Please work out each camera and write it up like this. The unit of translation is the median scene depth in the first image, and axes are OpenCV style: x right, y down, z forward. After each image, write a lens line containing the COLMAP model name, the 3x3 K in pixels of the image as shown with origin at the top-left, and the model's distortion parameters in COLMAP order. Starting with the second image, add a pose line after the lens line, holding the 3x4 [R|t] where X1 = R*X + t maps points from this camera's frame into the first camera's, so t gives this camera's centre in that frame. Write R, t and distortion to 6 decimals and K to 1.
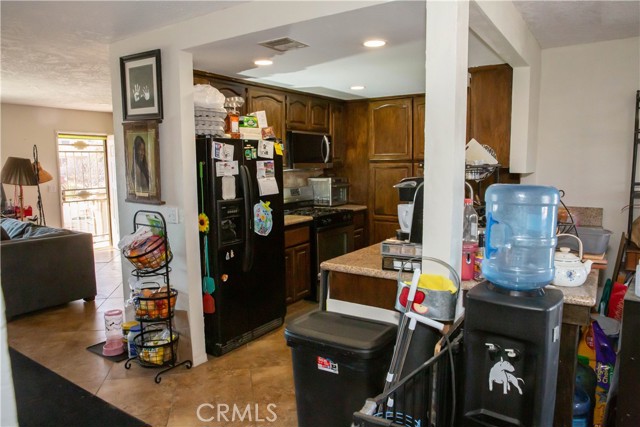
lens RADIAL K [[437.2, 0, 317.0], [0, 437.2, 212.2], [0, 0, 1]] dist [-0.108231, 0.085760]
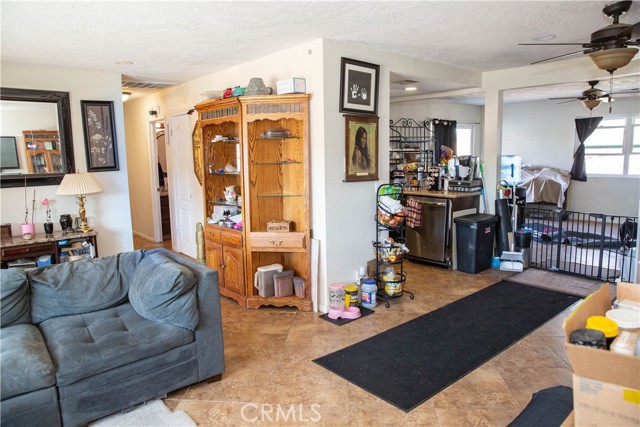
lens RADIAL K [[437.2, 0, 317.0], [0, 437.2, 212.2], [0, 0, 1]] dist [-0.108231, 0.085760]
pose [[0.277903, -0.129828, 0.951795, -1.679275], [0.123456, 0.987435, 0.098643, -0.074199], [-0.952643, 0.090092, 0.290440, 0.777250]]
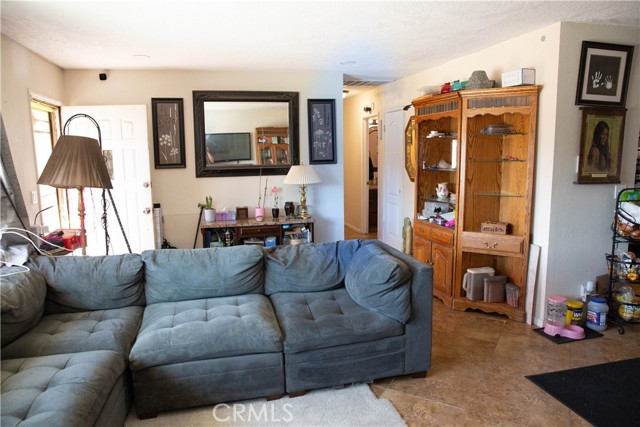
lens RADIAL K [[437.2, 0, 317.0], [0, 437.2, 212.2], [0, 0, 1]] dist [-0.108231, 0.085760]
pose [[0.670022, -0.103957, 0.735026, -1.696292], [0.090273, 0.994208, 0.058324, -0.077249], [-0.736832, 0.027275, 0.675526, 0.815317]]
